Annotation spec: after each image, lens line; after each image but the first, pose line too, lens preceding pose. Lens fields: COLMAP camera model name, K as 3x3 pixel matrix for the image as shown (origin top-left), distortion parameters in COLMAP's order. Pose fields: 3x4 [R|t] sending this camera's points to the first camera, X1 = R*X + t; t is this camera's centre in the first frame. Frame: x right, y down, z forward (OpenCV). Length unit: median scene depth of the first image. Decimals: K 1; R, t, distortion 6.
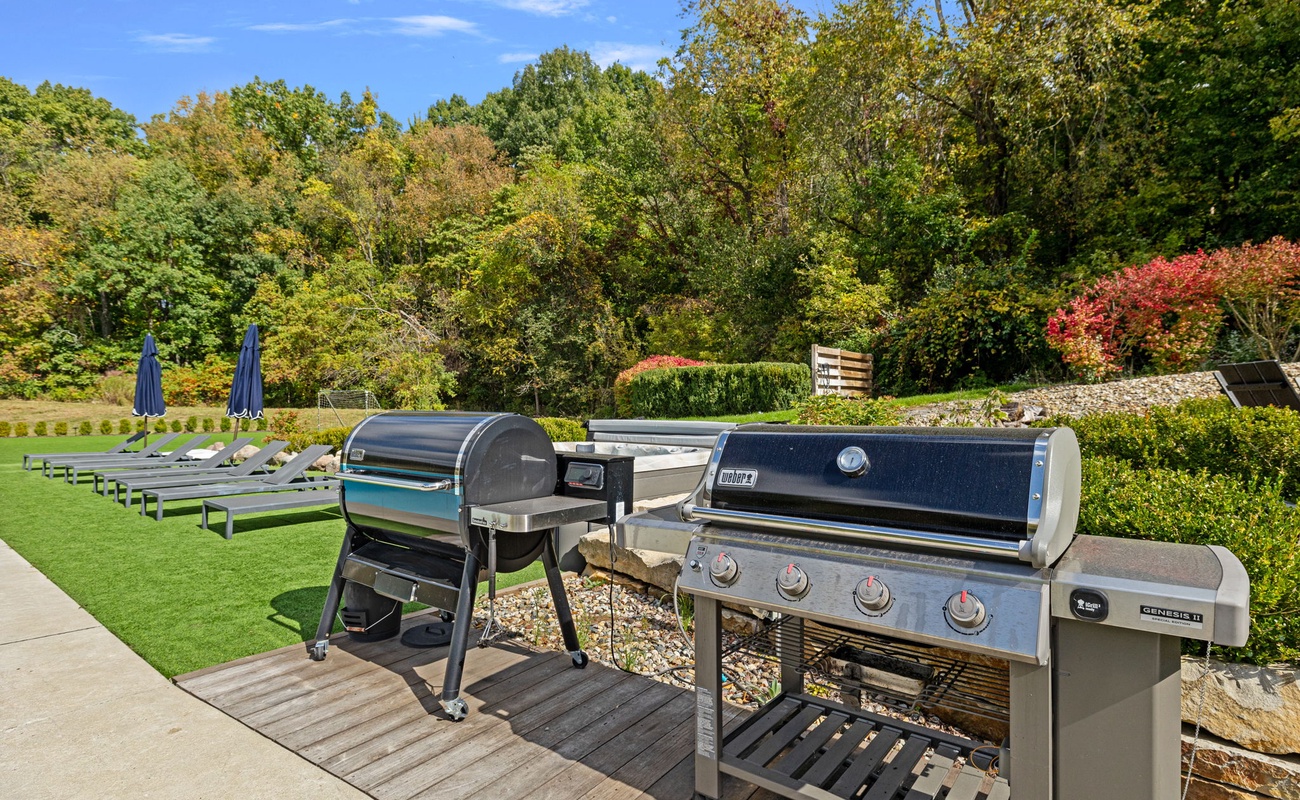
lens RADIAL K [[646.2, 0, 652.5], [0, 646.2, 407.8], [0, 0, 1]] dist [-0.004820, 0.001947]
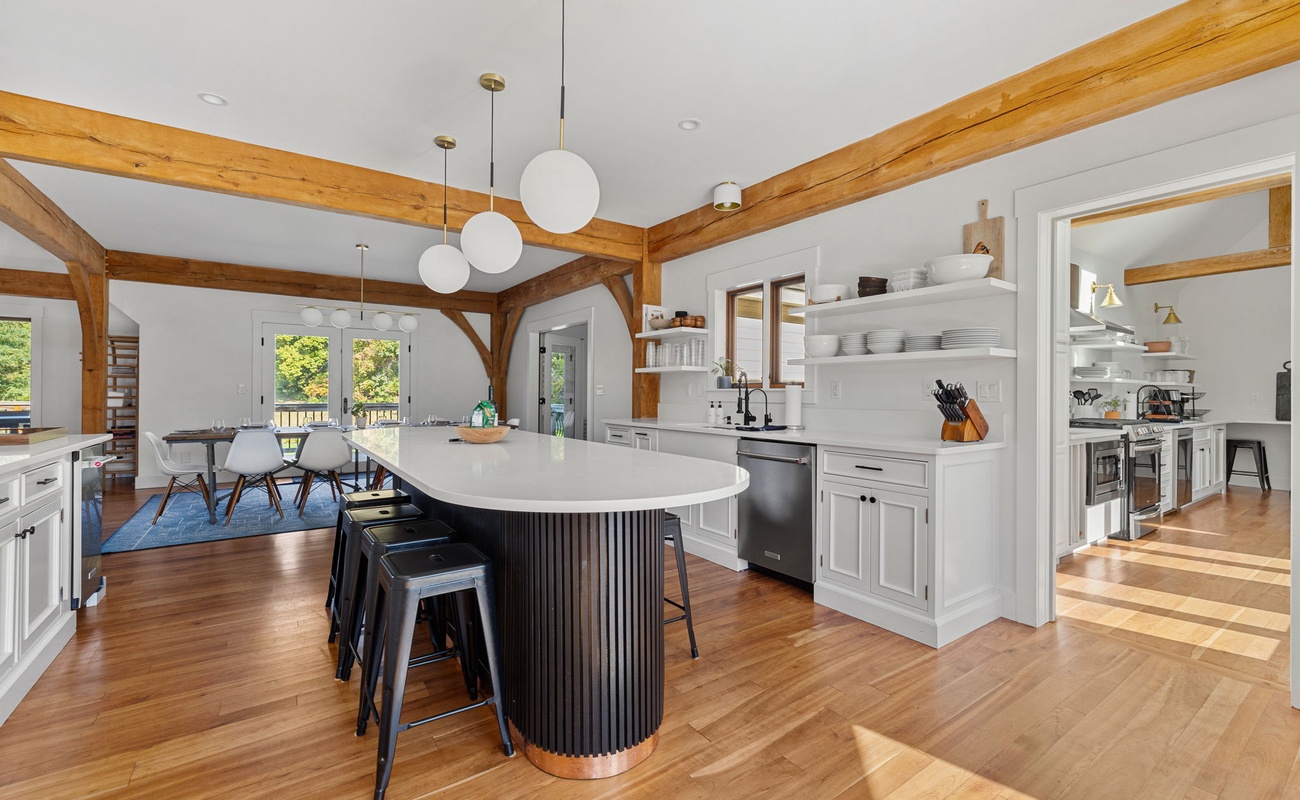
lens RADIAL K [[545.8, 0, 646.7], [0, 545.8, 392.0], [0, 0, 1]] dist [0.003075, 0.000655]
pose [[0.960786, 0.004347, -0.277257, 0.270082], [-0.006429, 0.999958, -0.006601, -0.058348], [0.277217, 0.008125, 0.960773, -0.310728]]
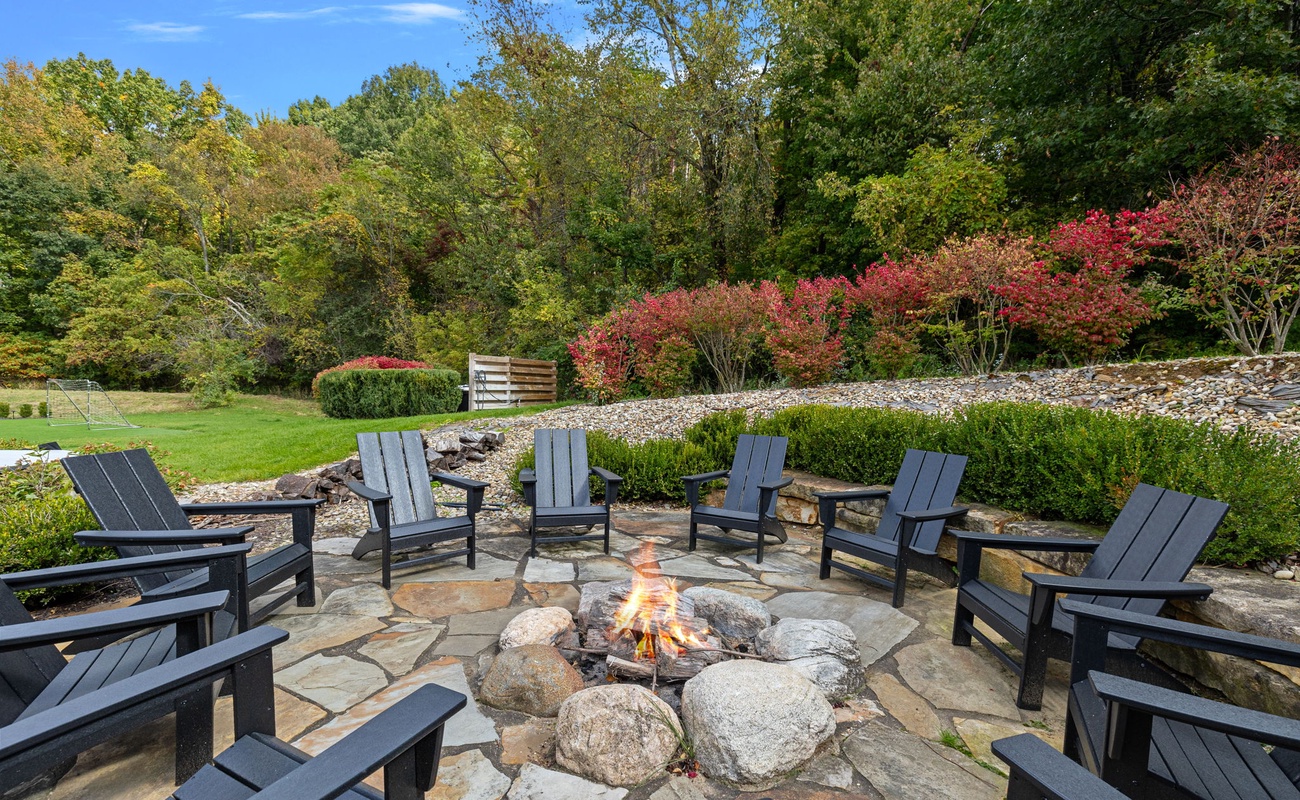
lens RADIAL K [[545.8, 0, 646.8], [0, 545.8, 391.3], [0, 0, 1]] dist [0.003075, 0.000655]
pose [[0.983936, 0.015970, 0.177804, 0.116753], [-0.016518, 0.999862, 0.001606, -0.012358], [-0.177754, -0.004518, 0.984065, 0.016046]]
